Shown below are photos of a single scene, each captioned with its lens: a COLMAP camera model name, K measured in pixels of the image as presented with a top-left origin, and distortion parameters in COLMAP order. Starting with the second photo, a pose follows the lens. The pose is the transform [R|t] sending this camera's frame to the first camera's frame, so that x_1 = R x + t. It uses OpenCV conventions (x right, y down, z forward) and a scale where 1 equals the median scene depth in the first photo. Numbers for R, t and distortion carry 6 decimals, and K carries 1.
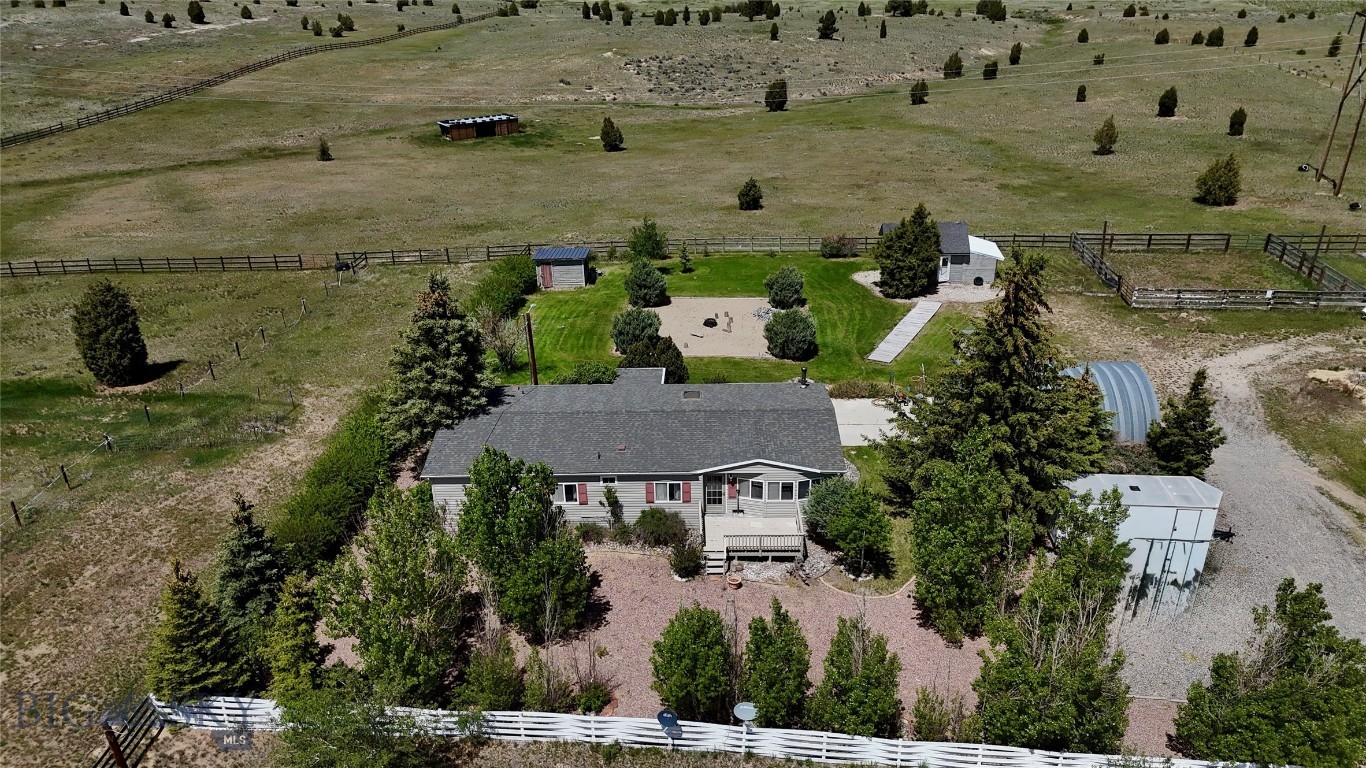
lens RADIAL K [[1003.3, 0, 685.7], [0, 1003.3, 383.6], [0, 0, 1]] dist [0.069122, -0.073342]
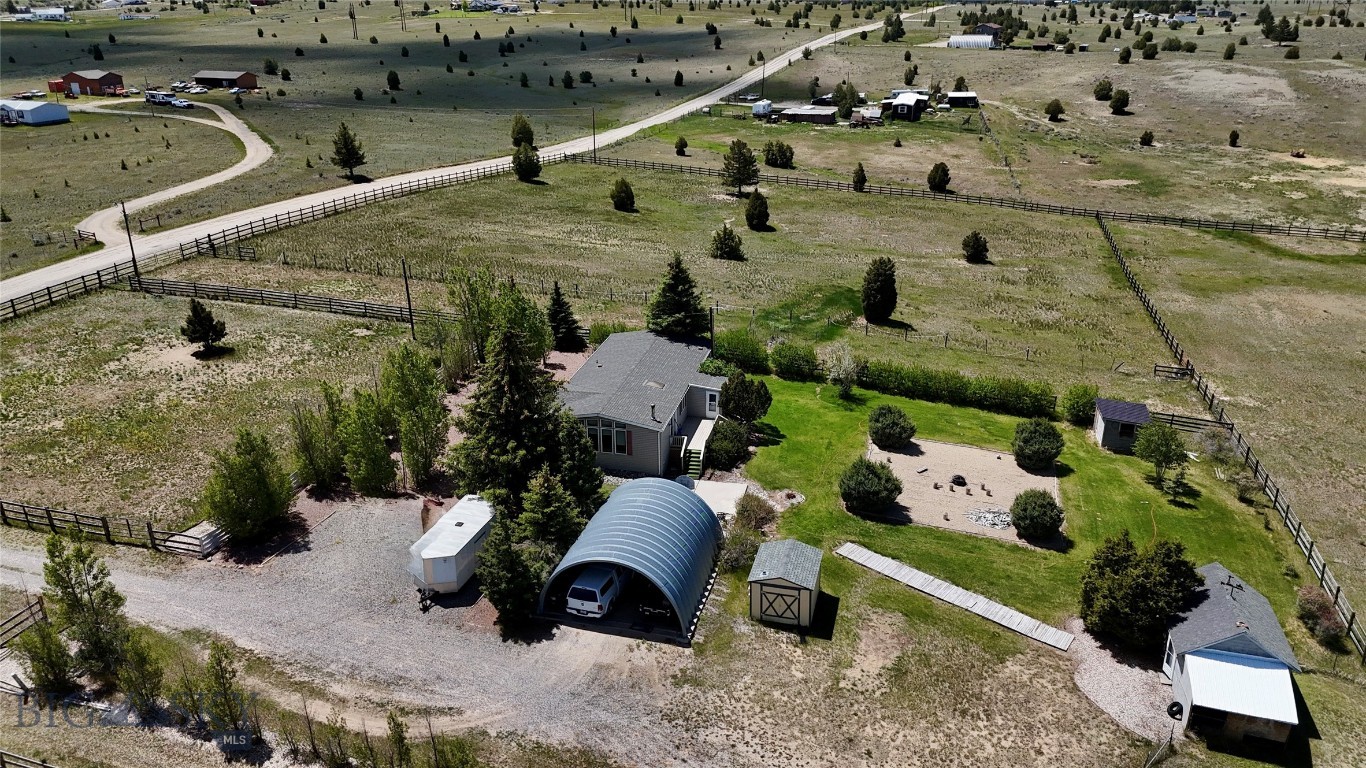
lens RADIAL K [[1003.3, 0, 685.7], [0, 1003.3, 383.6], [0, 0, 1]] dist [0.069122, -0.073342]
pose [[-0.202736, 0.371146, -0.906173, 0.757029], [-0.417398, 0.804359, 0.422829, -0.358610], [0.885820, 0.463958, -0.008157, 0.608022]]
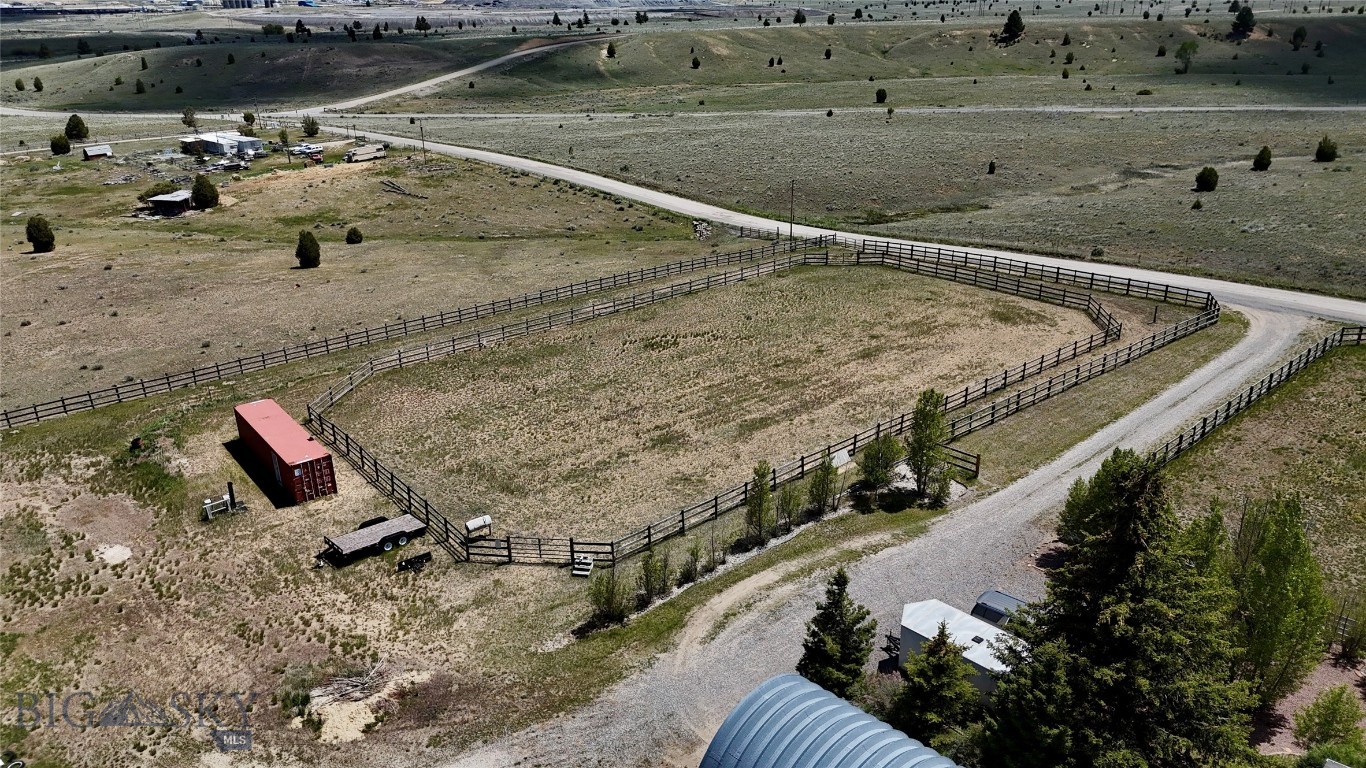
lens RADIAL K [[1003.3, 0, 685.7], [0, 1003.3, 383.6], [0, 0, 1]] dist [0.069122, -0.073342]
pose [[-0.739187, -0.221122, 0.636167, 0.045591], [0.314870, 0.721526, 0.616650, -0.388132], [-0.595365, 0.656130, -0.463718, 0.747404]]
